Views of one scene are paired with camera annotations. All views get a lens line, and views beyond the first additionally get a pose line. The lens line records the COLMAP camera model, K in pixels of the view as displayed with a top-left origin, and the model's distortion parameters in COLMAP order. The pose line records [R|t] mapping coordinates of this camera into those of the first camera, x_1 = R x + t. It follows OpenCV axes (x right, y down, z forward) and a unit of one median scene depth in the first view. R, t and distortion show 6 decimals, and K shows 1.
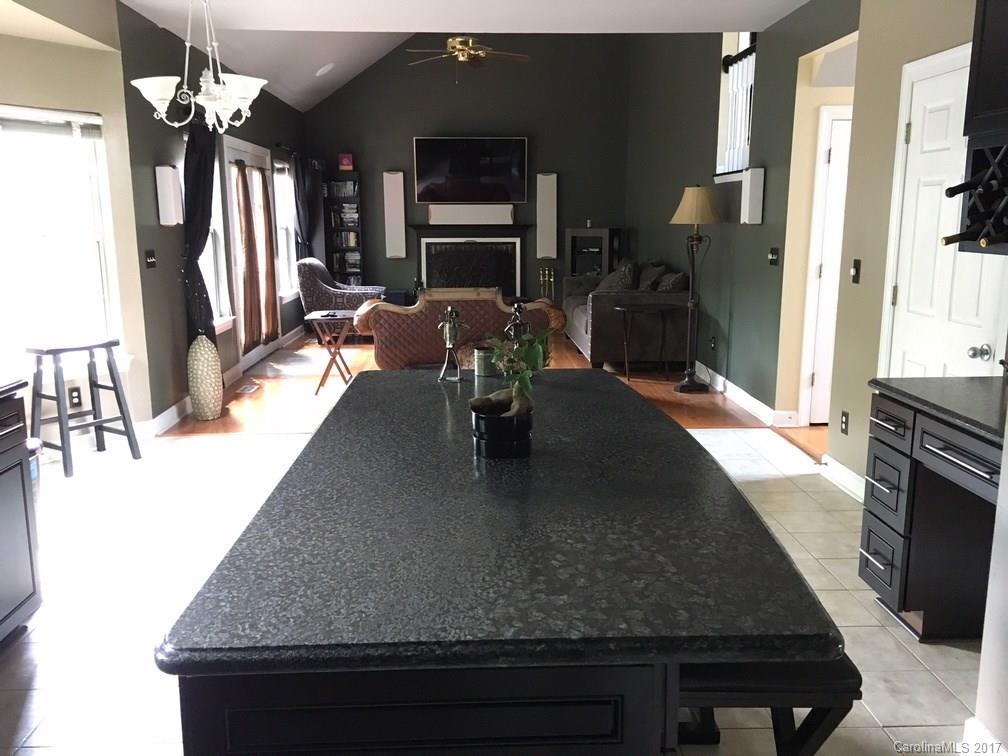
lens RADIAL K [[854.8, 0, 506.0], [0, 854.8, 381.0], [0, 0, 1]] dist [0.063110, -0.005908]
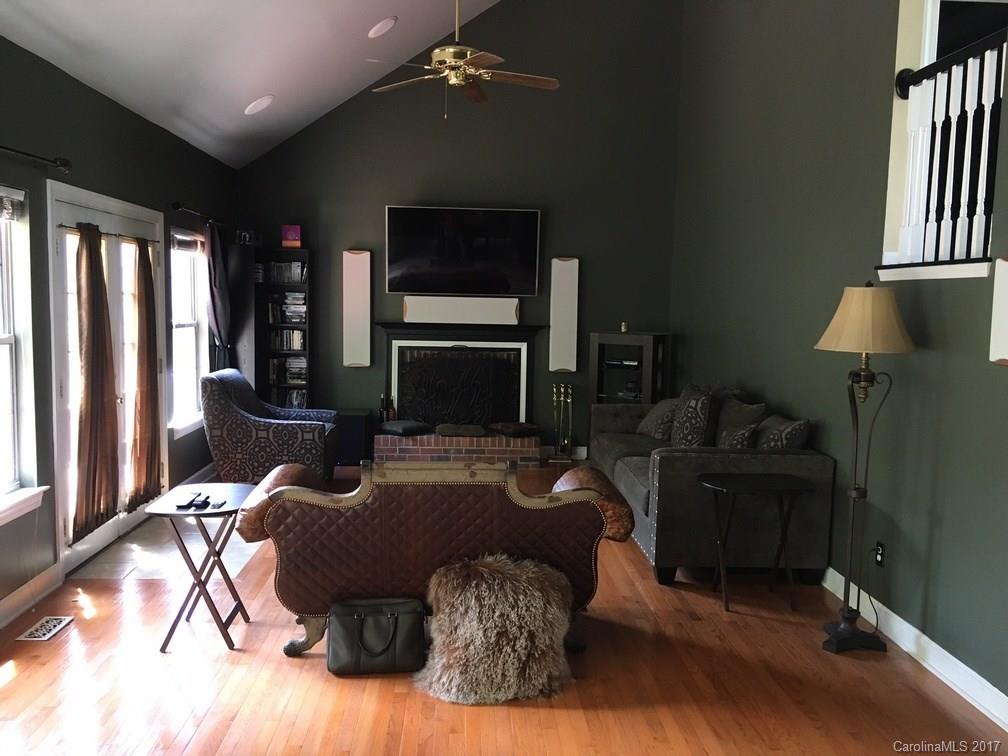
lens RADIAL K [[854.8, 0, 503.5], [0, 854.8, 372.2], [0, 0, 1]] dist [0.063110, -0.005908]
pose [[0.999638, 0.023524, 0.013092, -0.013471], [-0.022016, 0.994190, -0.105367, -0.067834], [-0.015495, 0.105040, 0.994347, 0.287736]]
